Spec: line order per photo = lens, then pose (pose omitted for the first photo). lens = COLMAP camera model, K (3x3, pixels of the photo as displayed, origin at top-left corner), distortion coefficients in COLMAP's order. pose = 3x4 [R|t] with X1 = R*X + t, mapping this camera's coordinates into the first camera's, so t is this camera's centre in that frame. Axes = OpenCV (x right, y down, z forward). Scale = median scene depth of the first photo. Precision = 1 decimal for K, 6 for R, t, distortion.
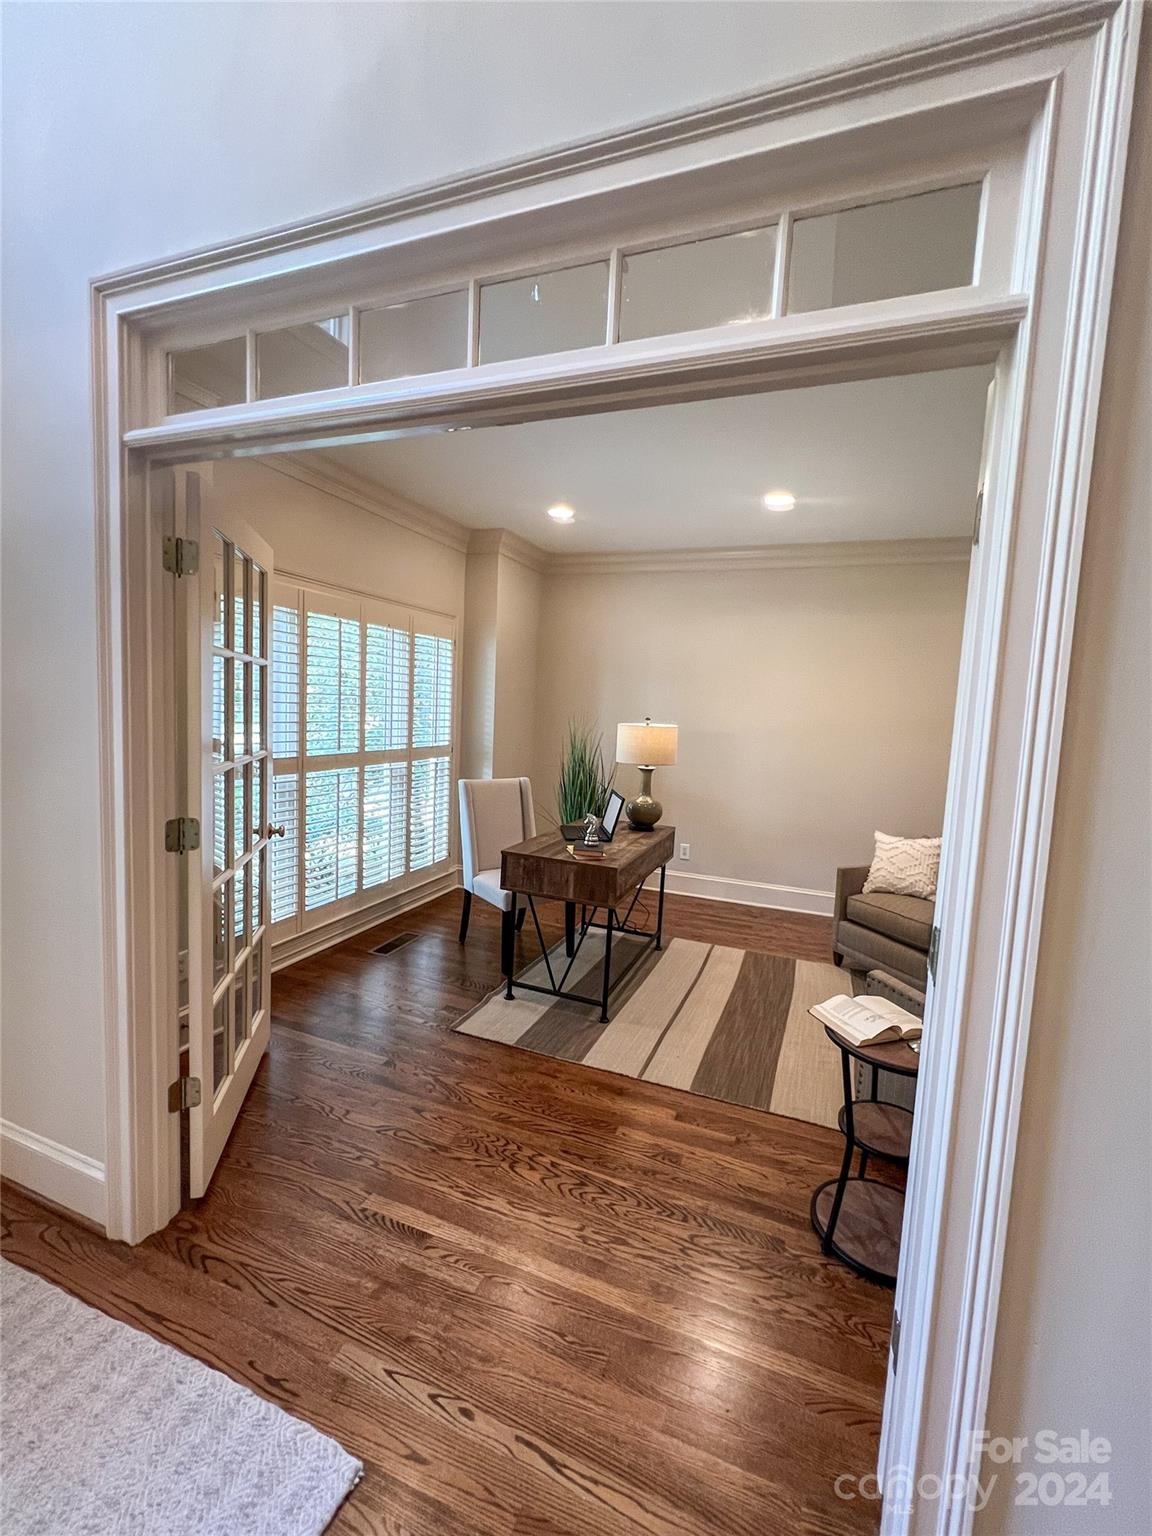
lens RADIAL K [[636.4, 0, 590.0], [0, 636.4, 764.2], [0, 0, 1]] dist [-0.014098, 0.000533]
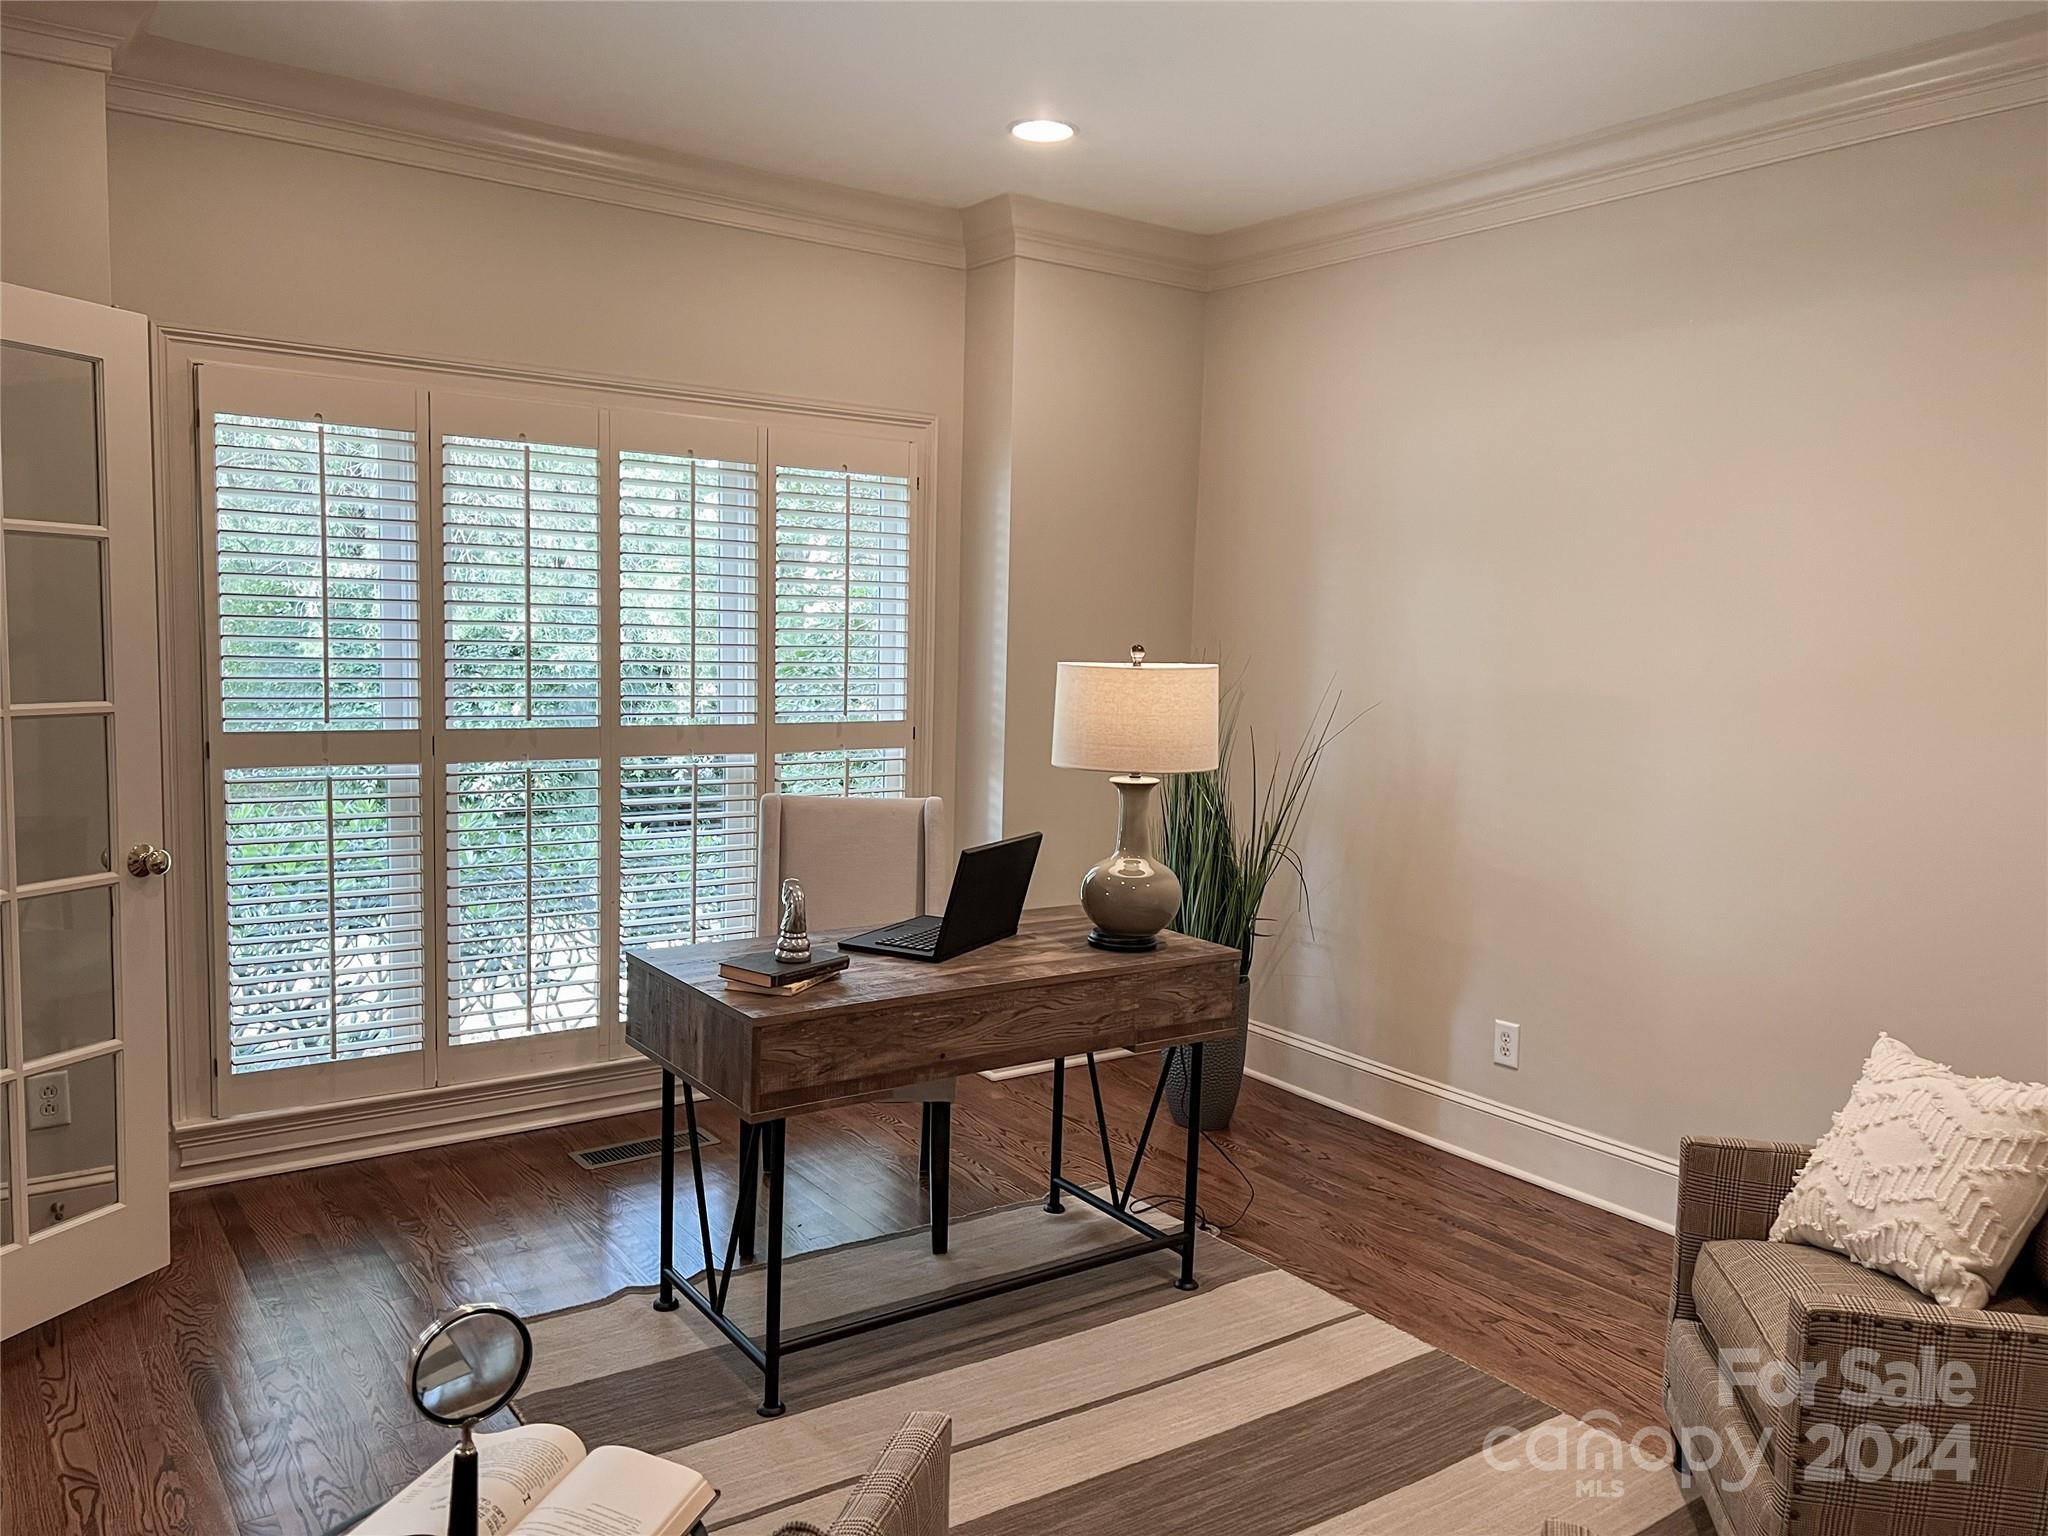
lens RADIAL K [[1525.8, 0, 1021.1], [0, 1525.8, 775.6], [0, 0, 1]] dist [0.029102, -0.037942]
pose [[0.835803, 0.030447, -0.548185, 0.522303], [-0.037960, 0.999276, -0.002375, 0.007542], [0.547716, 0.022794, 0.836354, 0.227276]]
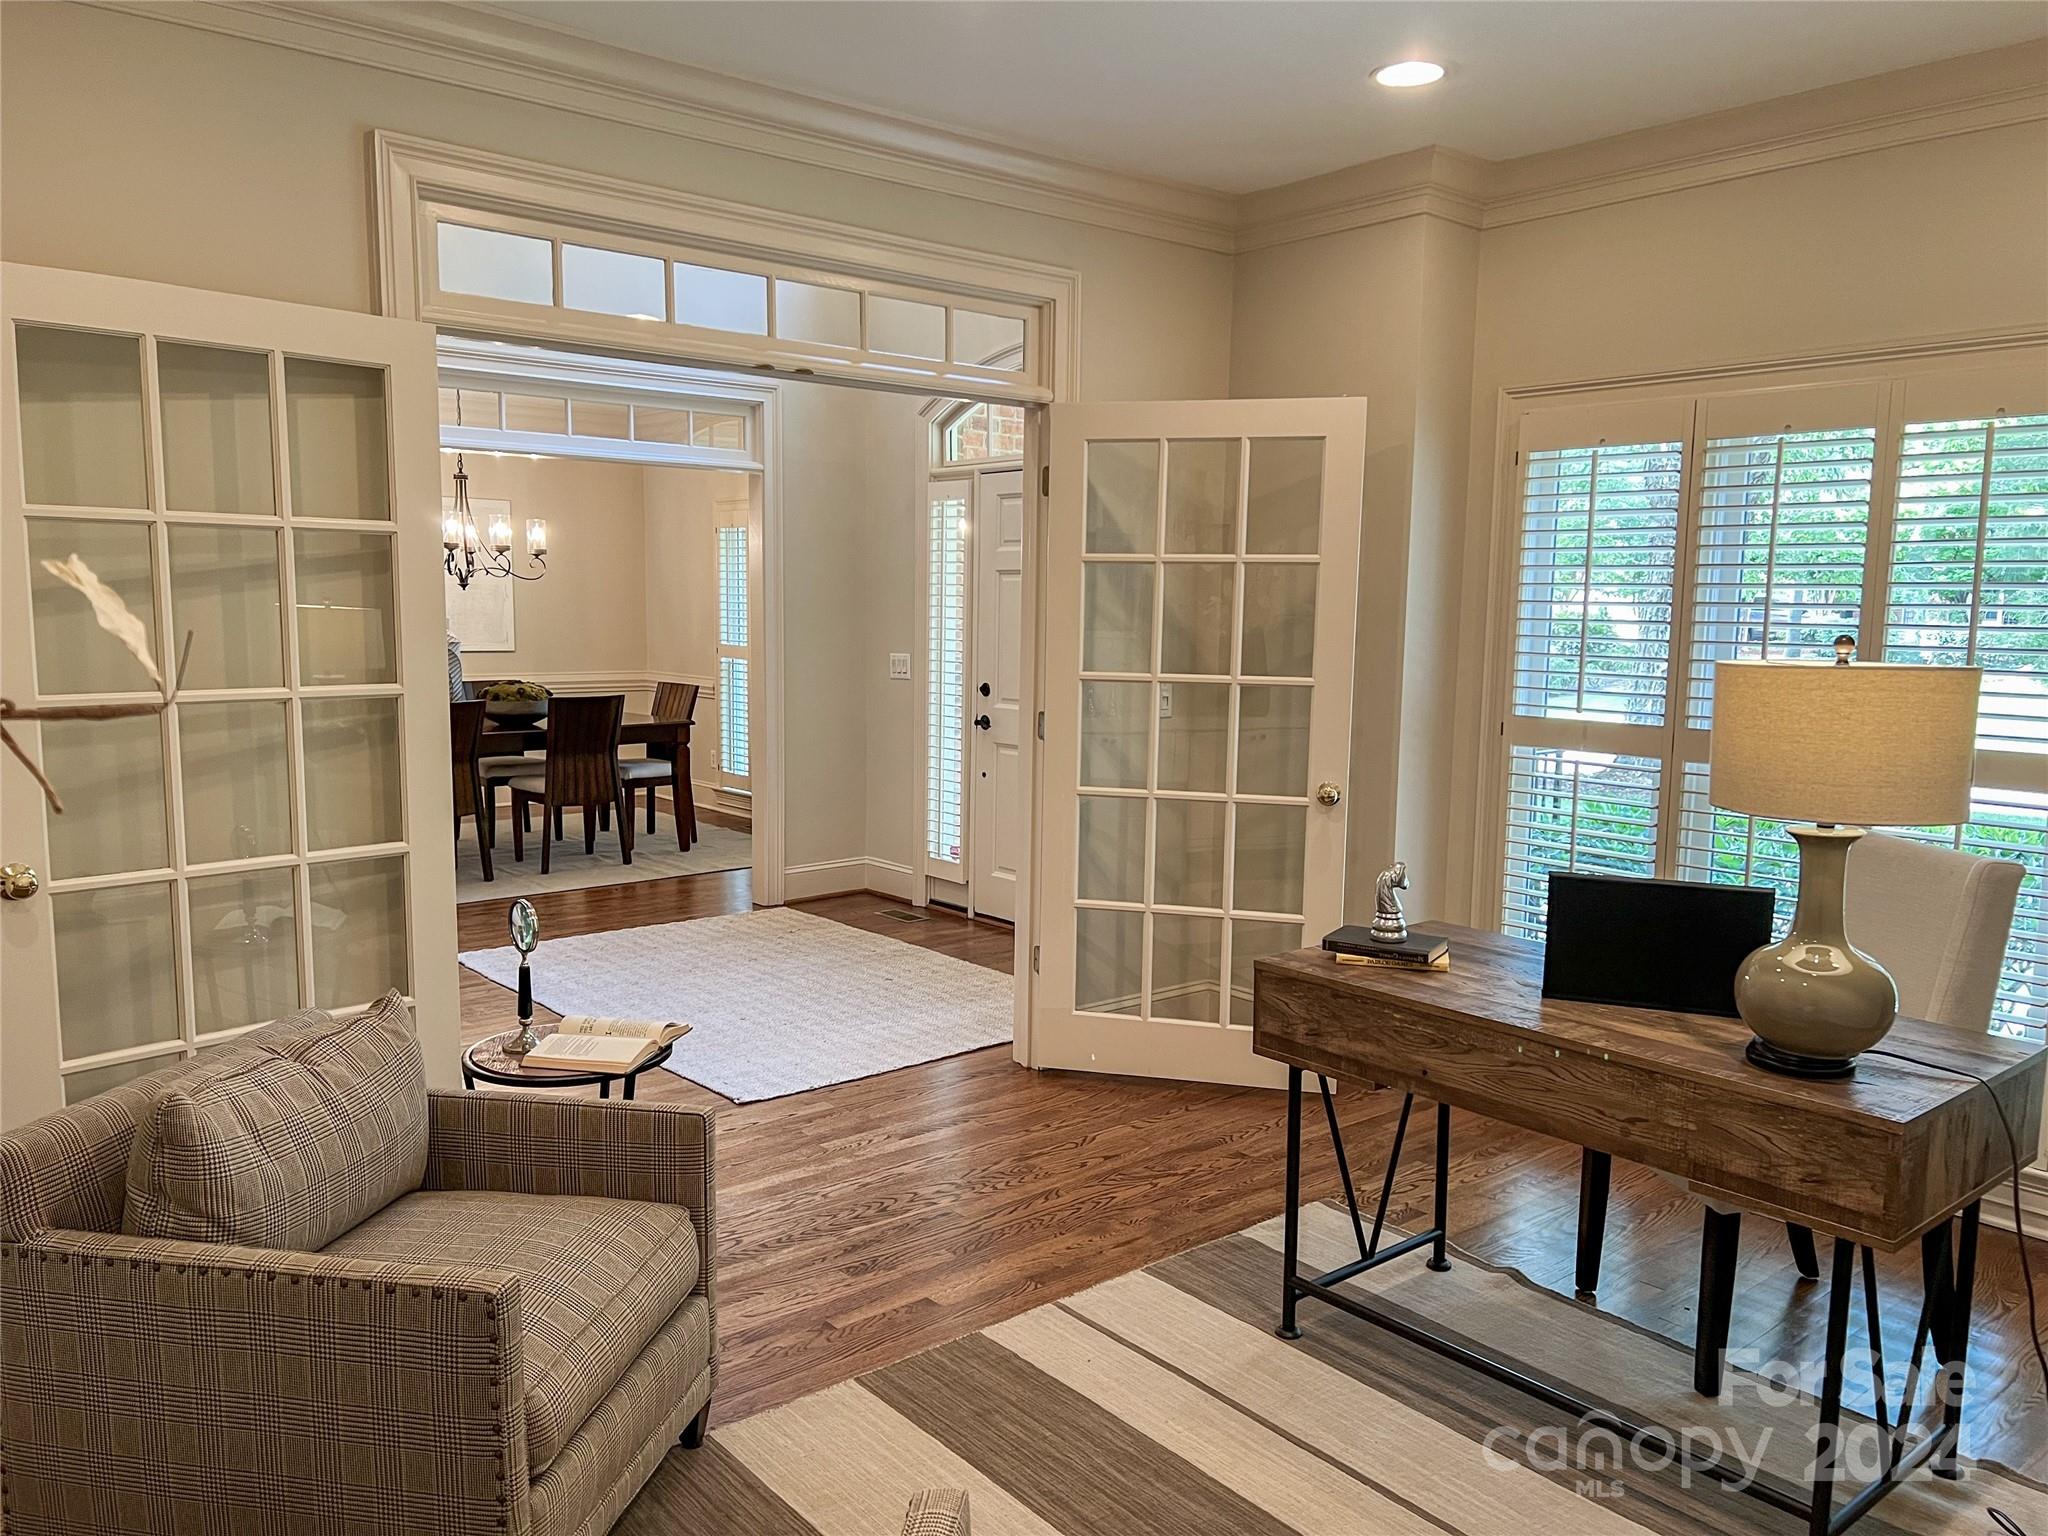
lens RADIAL K [[1525.8, 0, 1031.1], [0, 1525.8, 775.9], [0, 0, 1]] dist [0.029102, -0.037942]
pose [[-0.483378, 0.047352, -0.874130, 0.787745], [-0.113469, 0.986723, 0.116198, -0.052837], [0.868027, 0.155354, -0.471587, 1.018121]]
